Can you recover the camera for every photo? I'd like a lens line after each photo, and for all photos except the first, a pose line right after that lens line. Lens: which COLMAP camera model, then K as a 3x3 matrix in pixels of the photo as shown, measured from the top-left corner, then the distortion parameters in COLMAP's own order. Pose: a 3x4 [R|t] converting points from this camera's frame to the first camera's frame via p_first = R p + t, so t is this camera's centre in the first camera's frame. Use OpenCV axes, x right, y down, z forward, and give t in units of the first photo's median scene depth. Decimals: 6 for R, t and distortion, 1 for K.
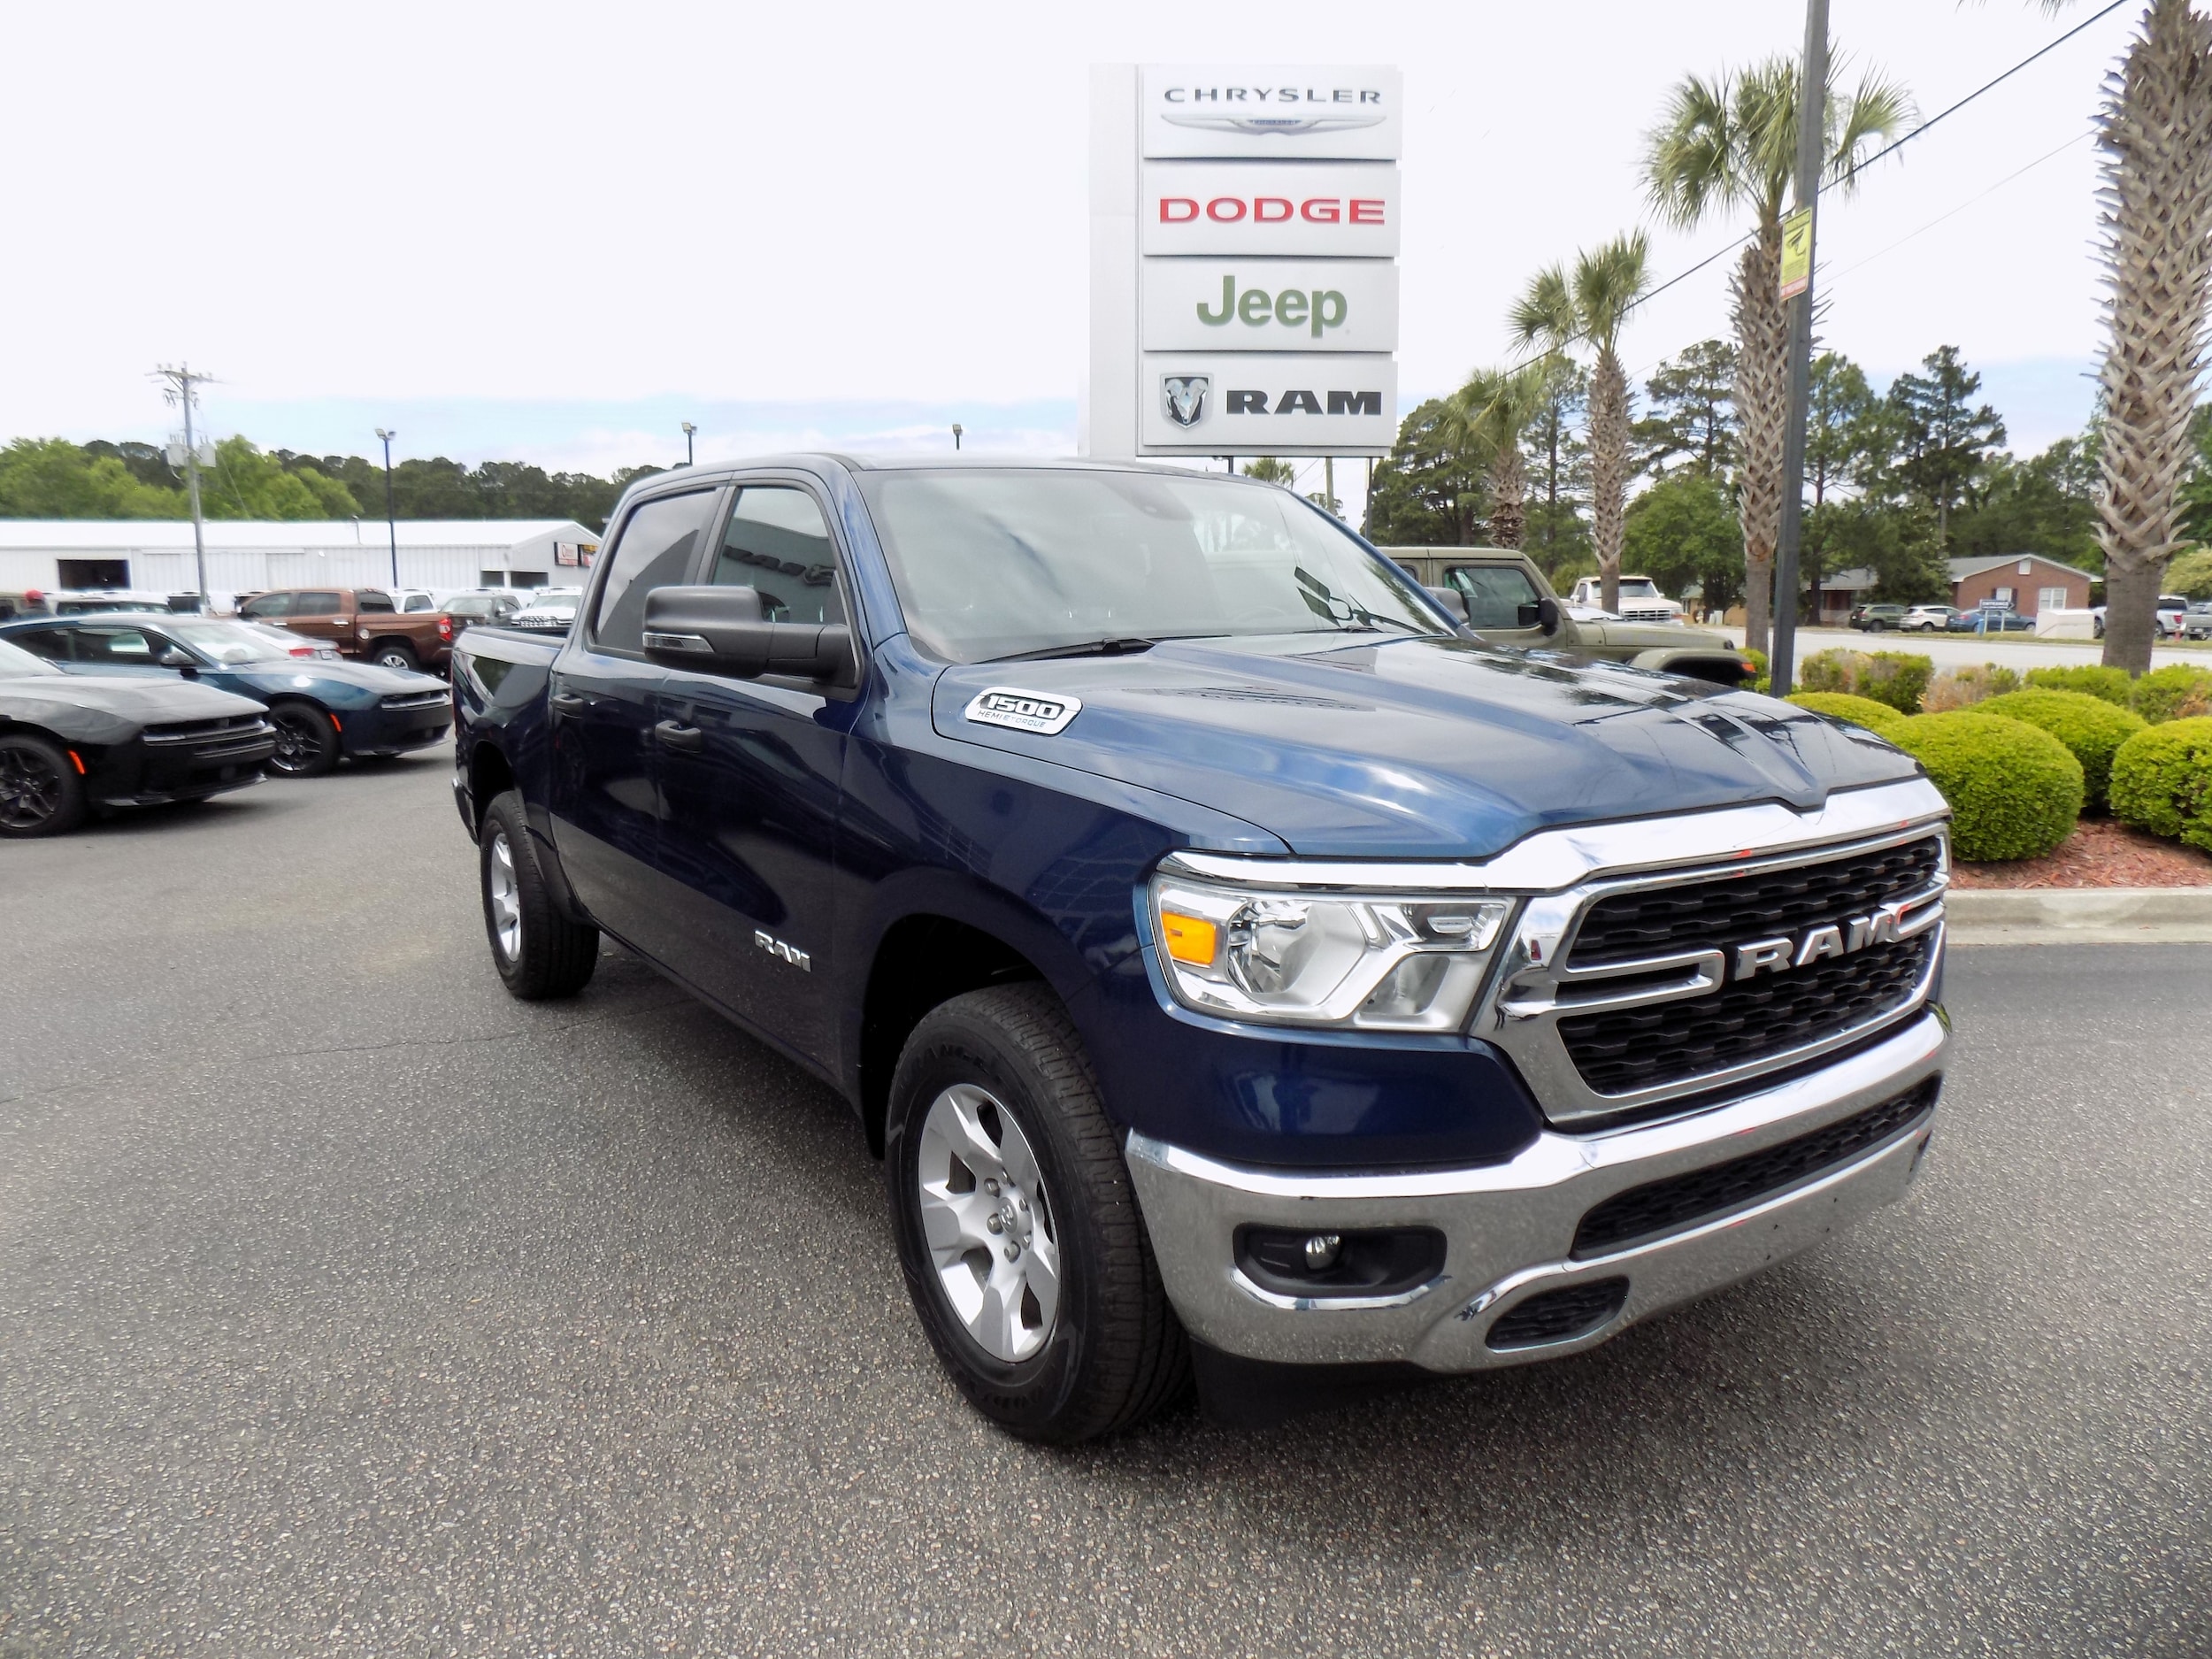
lens RADIAL K [[1482.6, 0, 1102.9], [0, 1482.6, 828.4], [0, 0, 1]] dist [-0.071472, 0.062654]
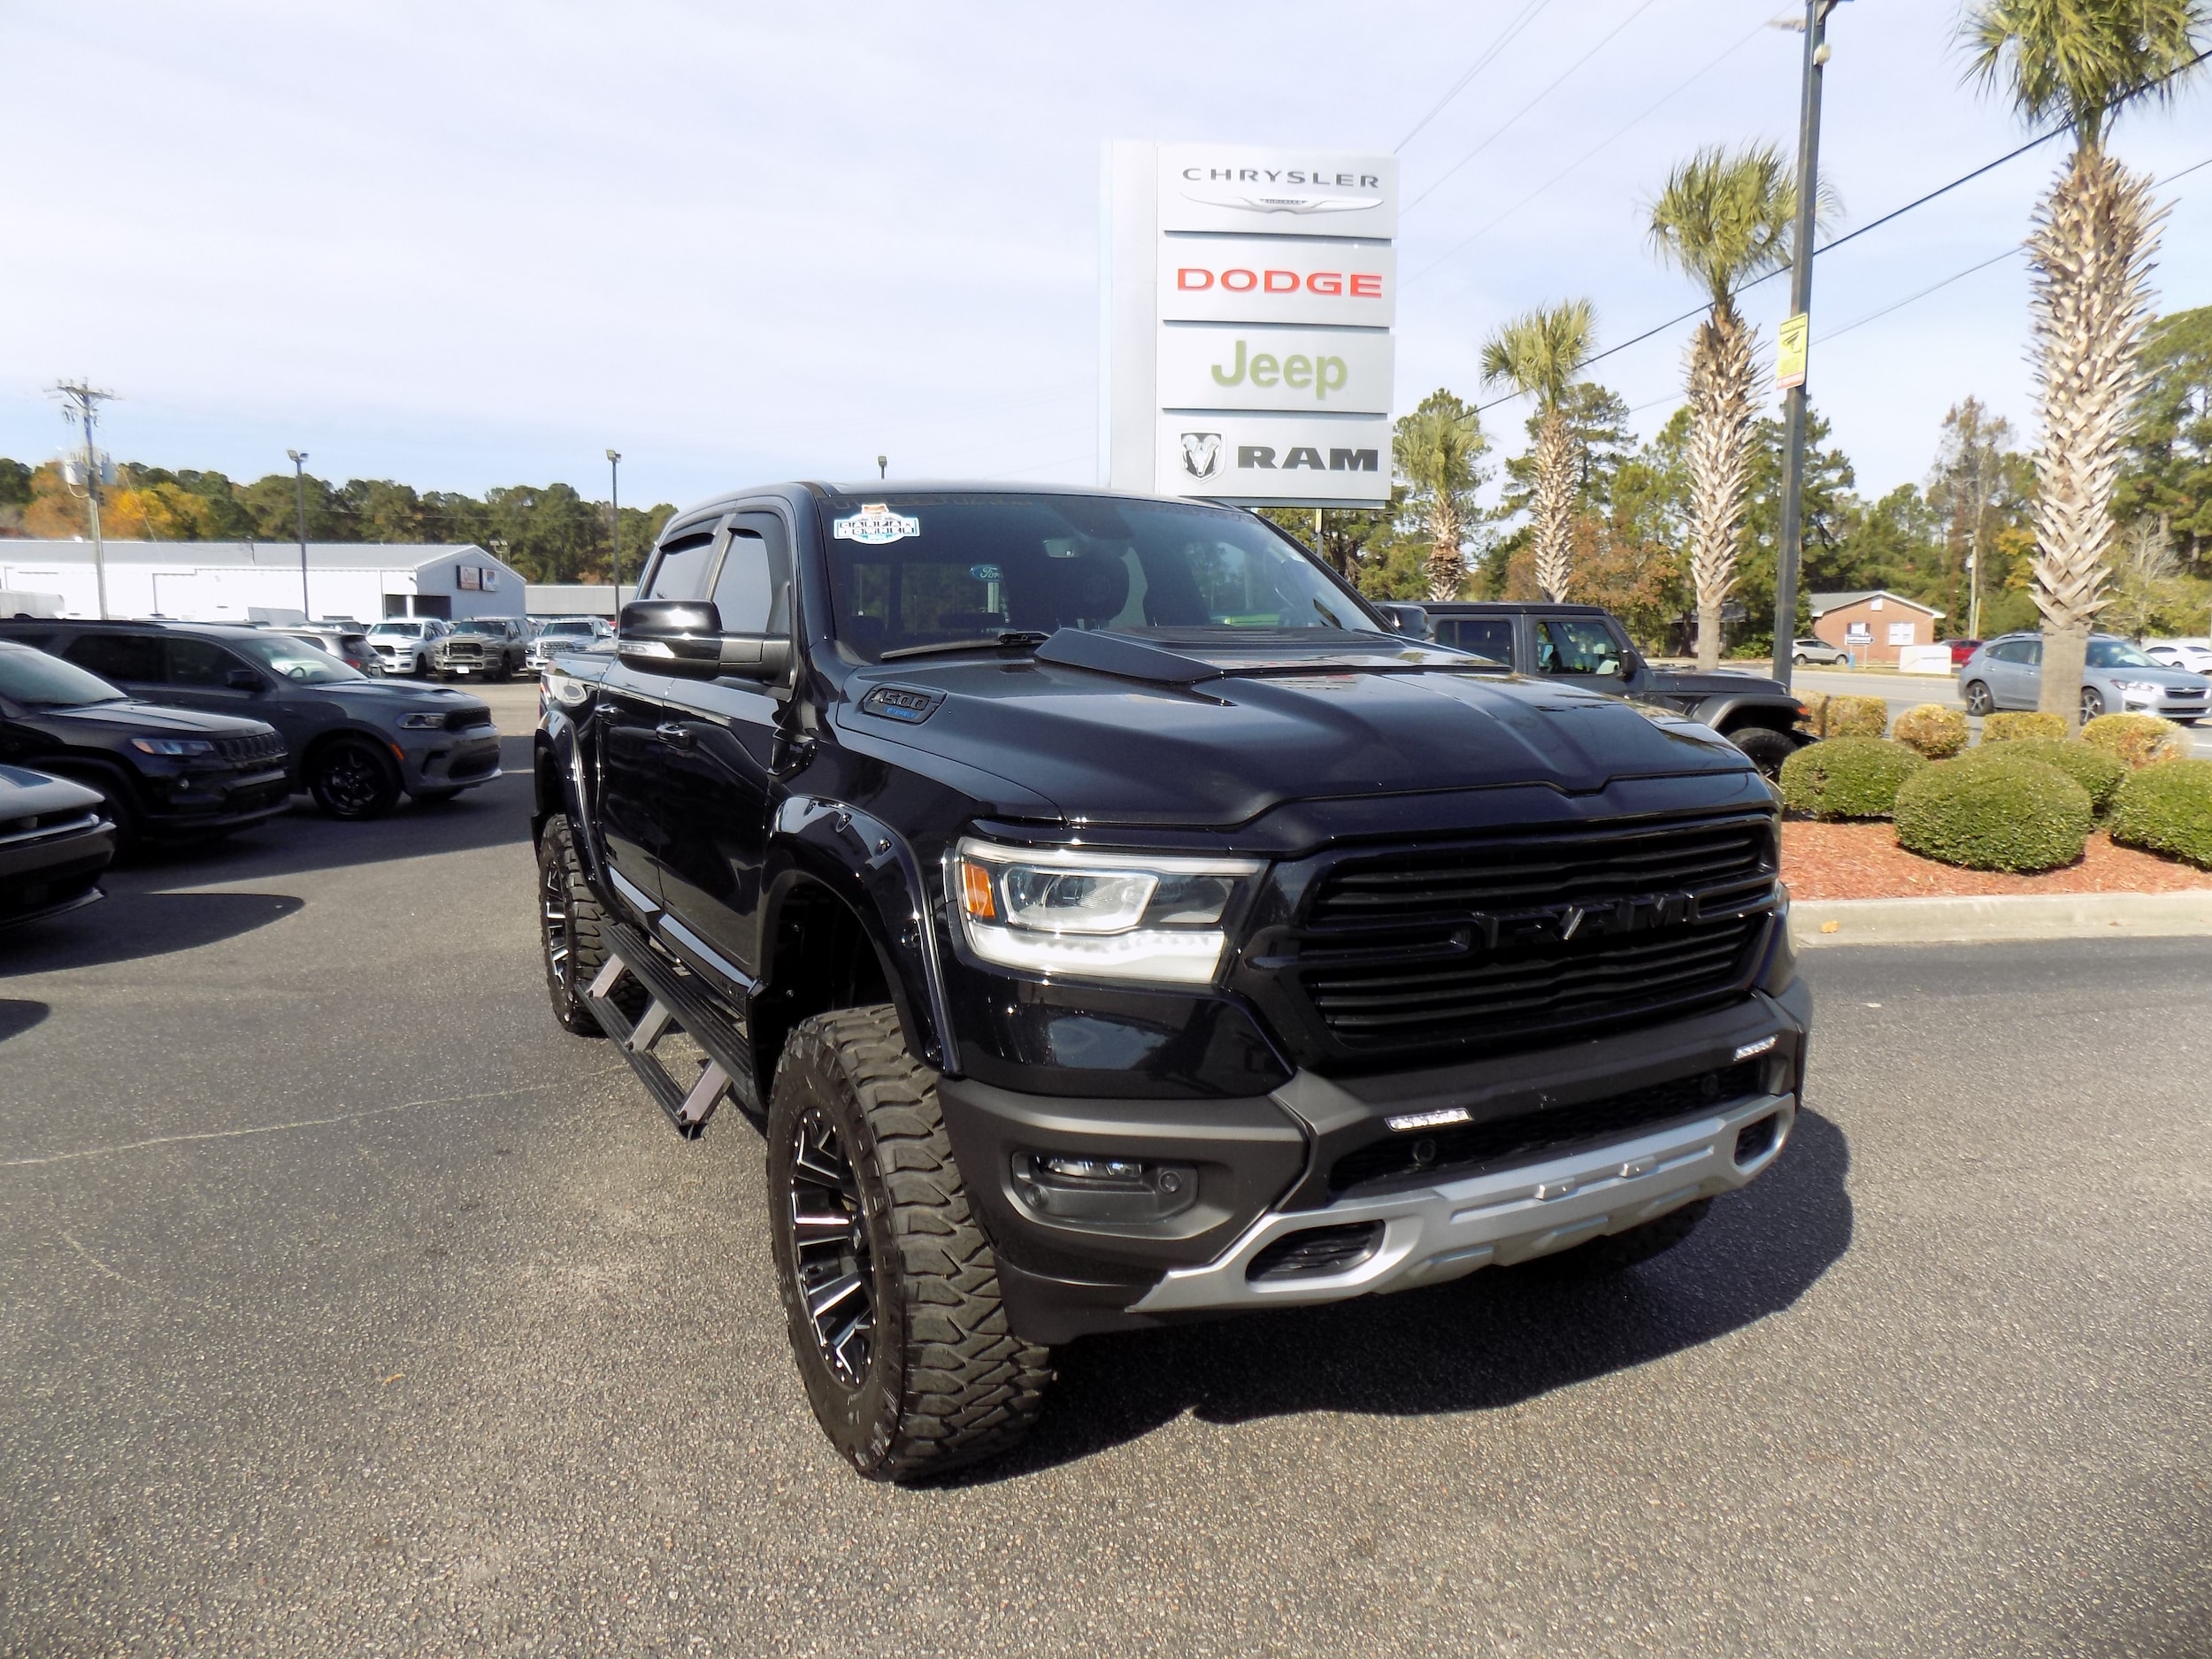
lens RADIAL K [[1487.2, 0, 1106.0], [0, 1487.2, 829.5], [0, 0, 1]] dist [-0.077514, 0.074155]
pose [[0.996185, -0.004248, 0.087160, -0.108641], [0.005692, 0.999850, -0.016331, 0.000616], [-0.087078, 0.016765, 0.996060, -0.066071]]
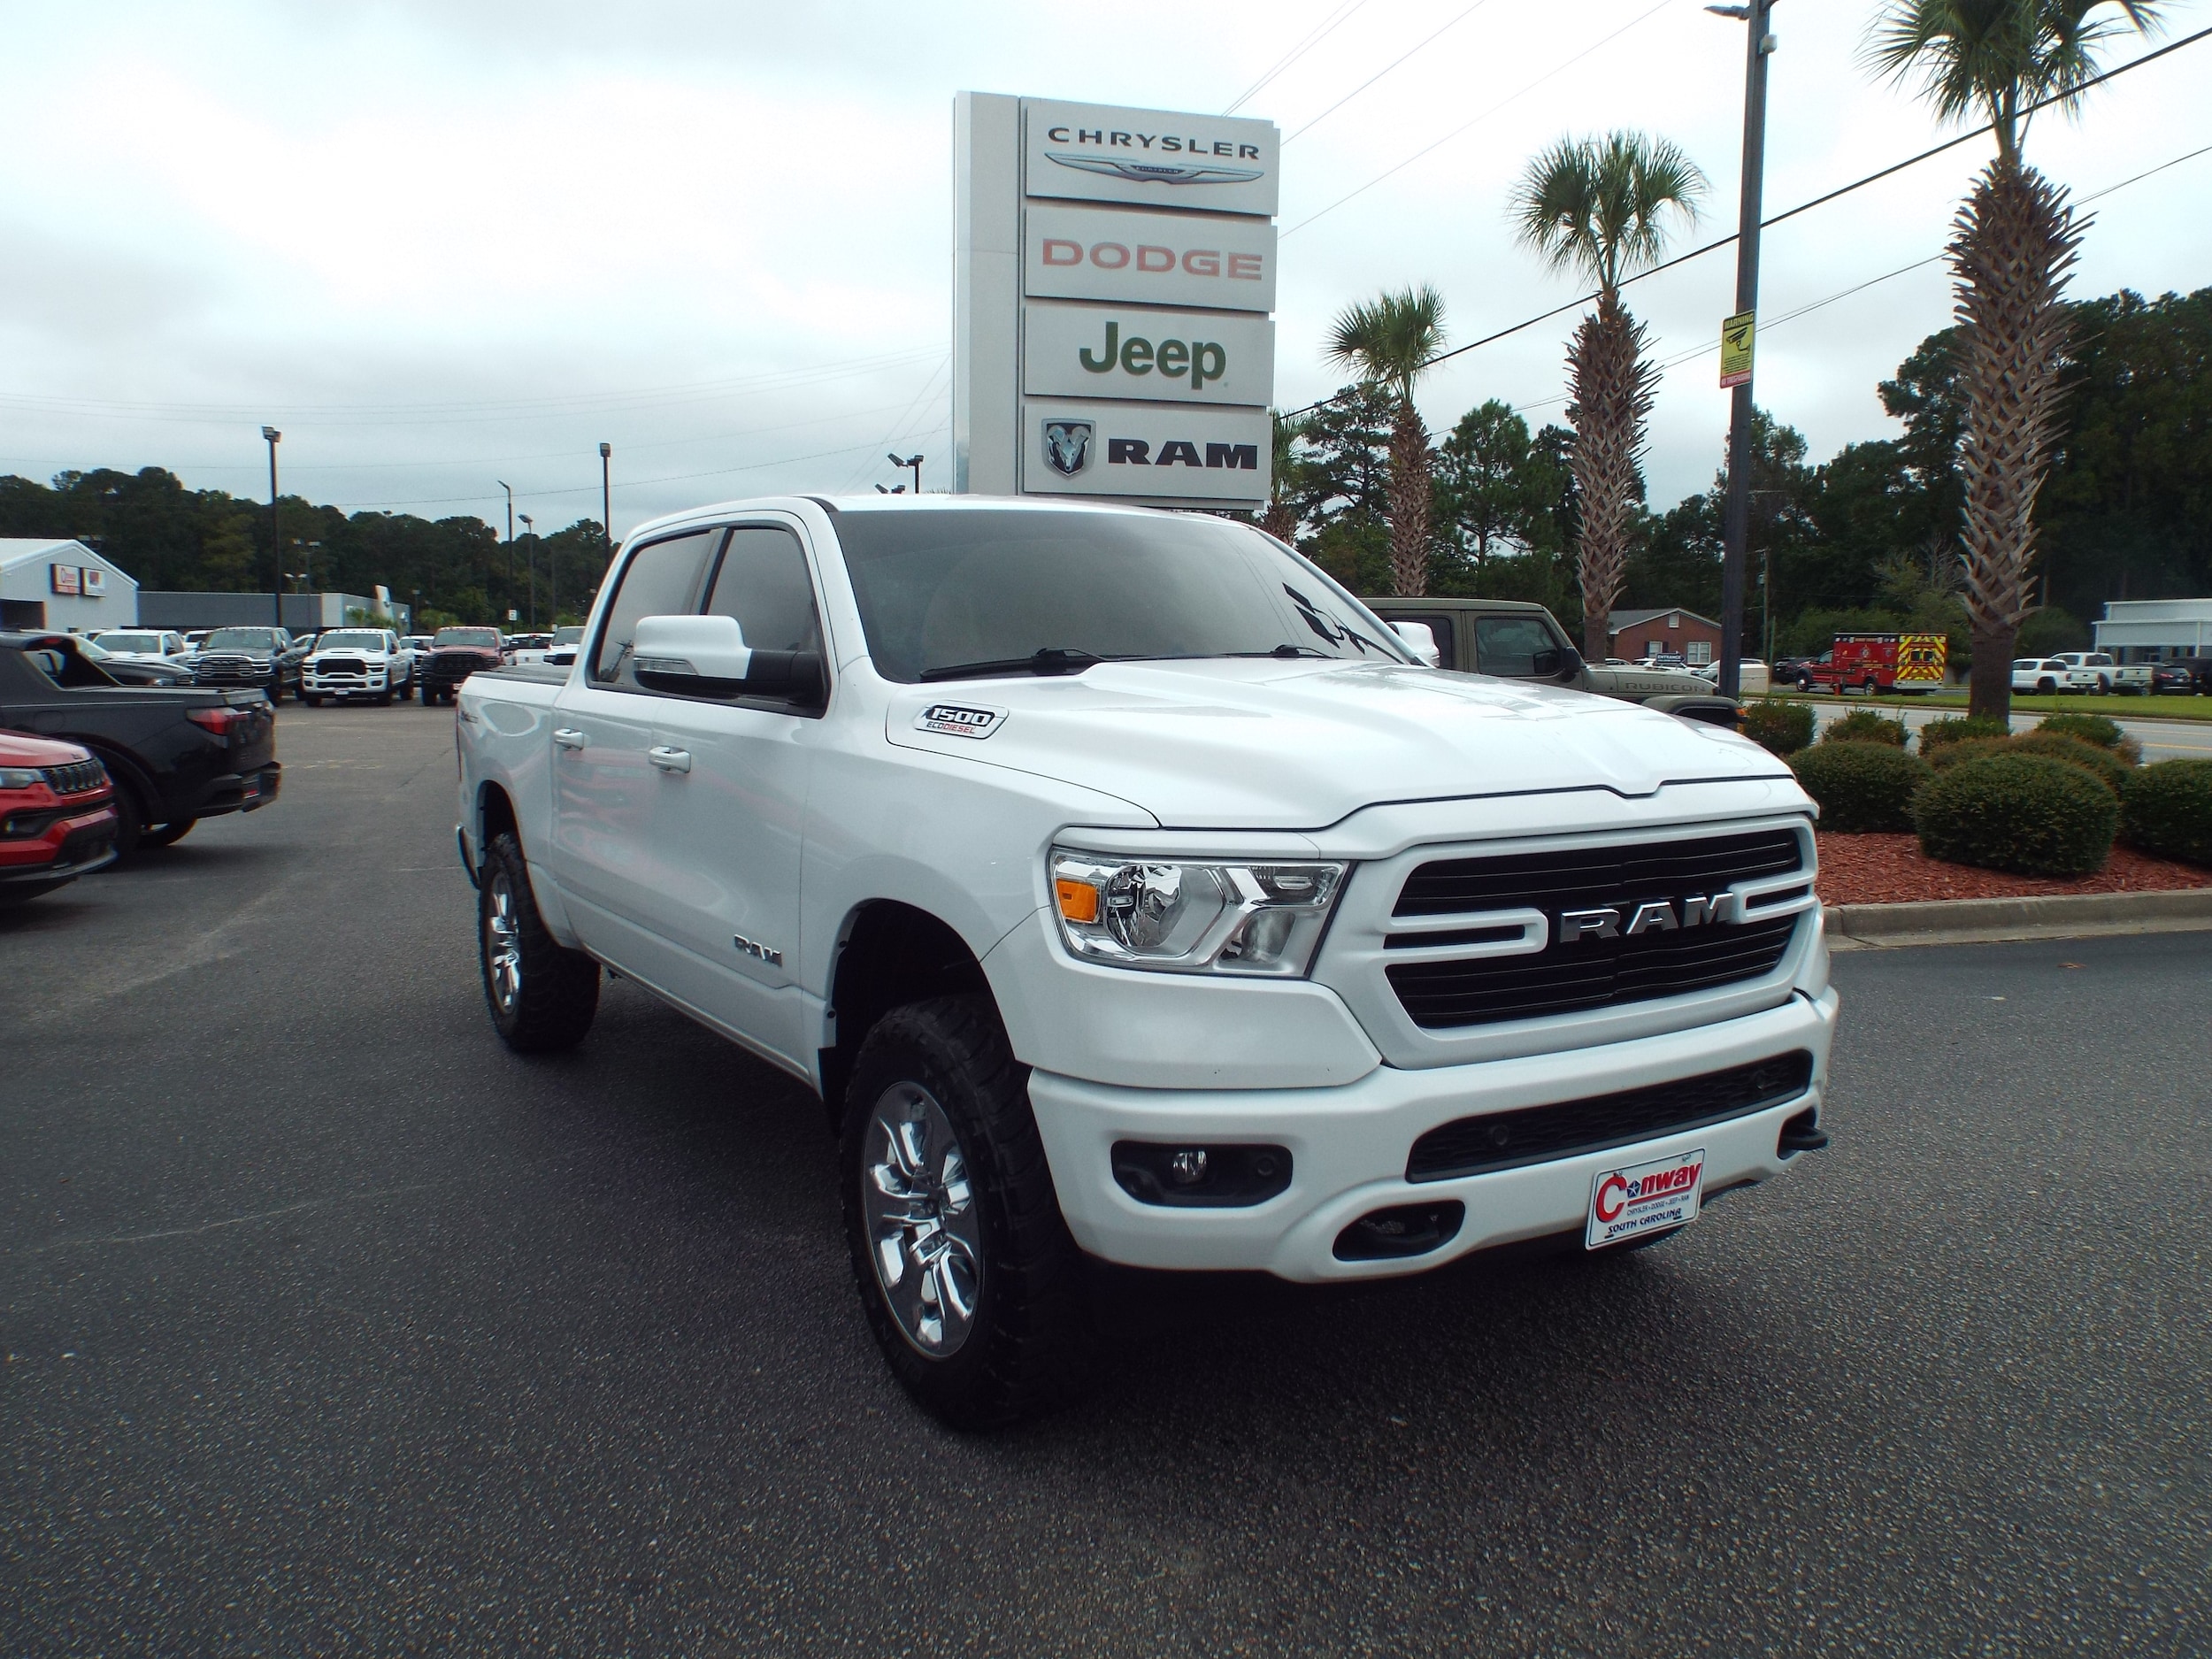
lens RADIAL K [[1676.1, 0, 1093.4], [0, 1676.1, 843.4], [0, 0, 1]] dist [-0.004698, -0.006518]
pose [[0.968905, -0.017366, 0.246823, -0.207760], [0.026451, 0.999087, -0.033542, 0.008769], [-0.246015, 0.039028, 0.968480, -0.067534]]
